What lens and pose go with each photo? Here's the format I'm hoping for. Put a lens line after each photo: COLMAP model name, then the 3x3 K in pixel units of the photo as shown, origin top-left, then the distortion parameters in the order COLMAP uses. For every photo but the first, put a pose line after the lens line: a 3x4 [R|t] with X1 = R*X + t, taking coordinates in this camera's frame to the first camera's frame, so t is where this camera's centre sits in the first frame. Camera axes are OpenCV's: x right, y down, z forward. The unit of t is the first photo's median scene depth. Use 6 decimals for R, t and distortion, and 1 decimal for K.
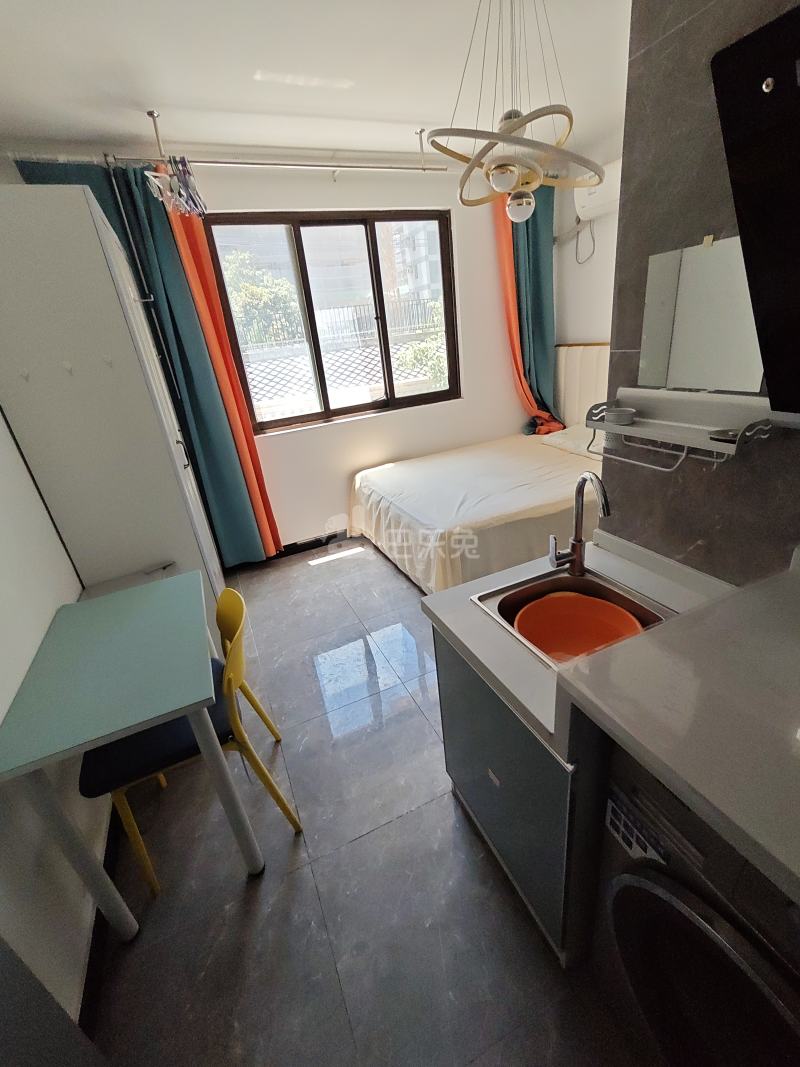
lens RADIAL K [[454.7, 0, 400.0], [0, 454.7, 533.5], [0, 0, 1]] dist [-0.003014, 0.000051]
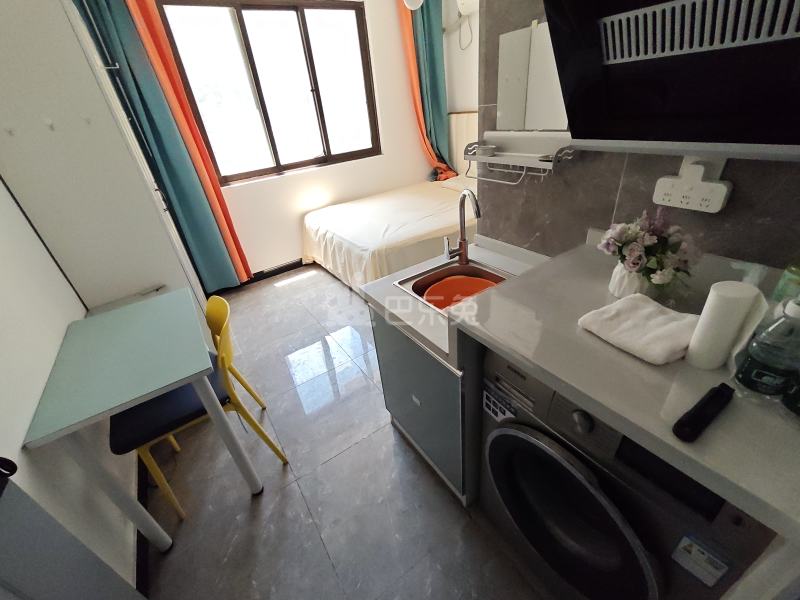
lens RADIAL K [[340.9, 0, 398.5], [0, 340.9, 295.8], [0, 0, 1]] dist [-0.003014, 0.000051]
pose [[0.985807, -0.076991, 0.149189, 0.002987], [0.063991, 0.993878, 0.090066, 0.039946], [-0.155210, -0.079241, 0.984698, -0.034602]]
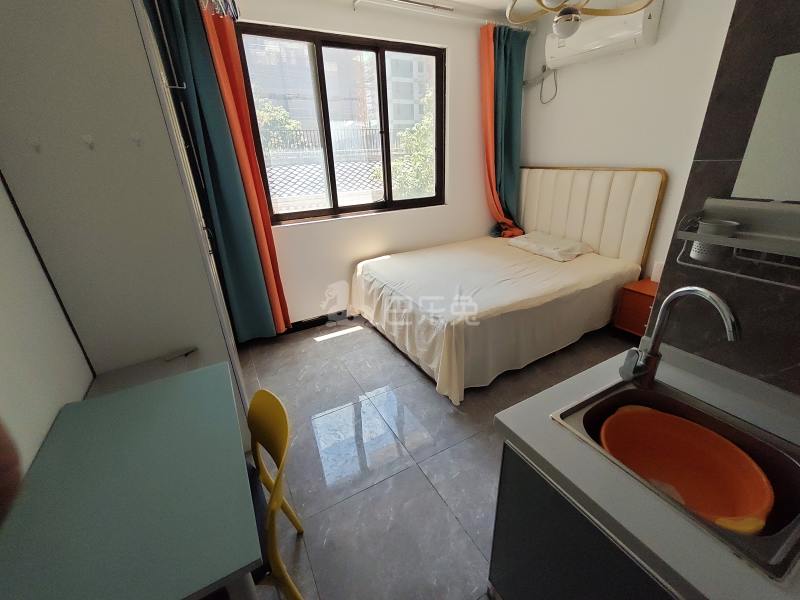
lens RADIAL K [[340.6, 0, 399.7], [0, 340.6, 296.5], [0, 0, 1]] dist [-0.002323, 0.000162]
pose [[0.993913, 0.033238, 0.105037, -0.108556], [-0.030544, 0.999165, -0.027152, -0.034234], [-0.105852, 0.023778, 0.994098, 0.166981]]
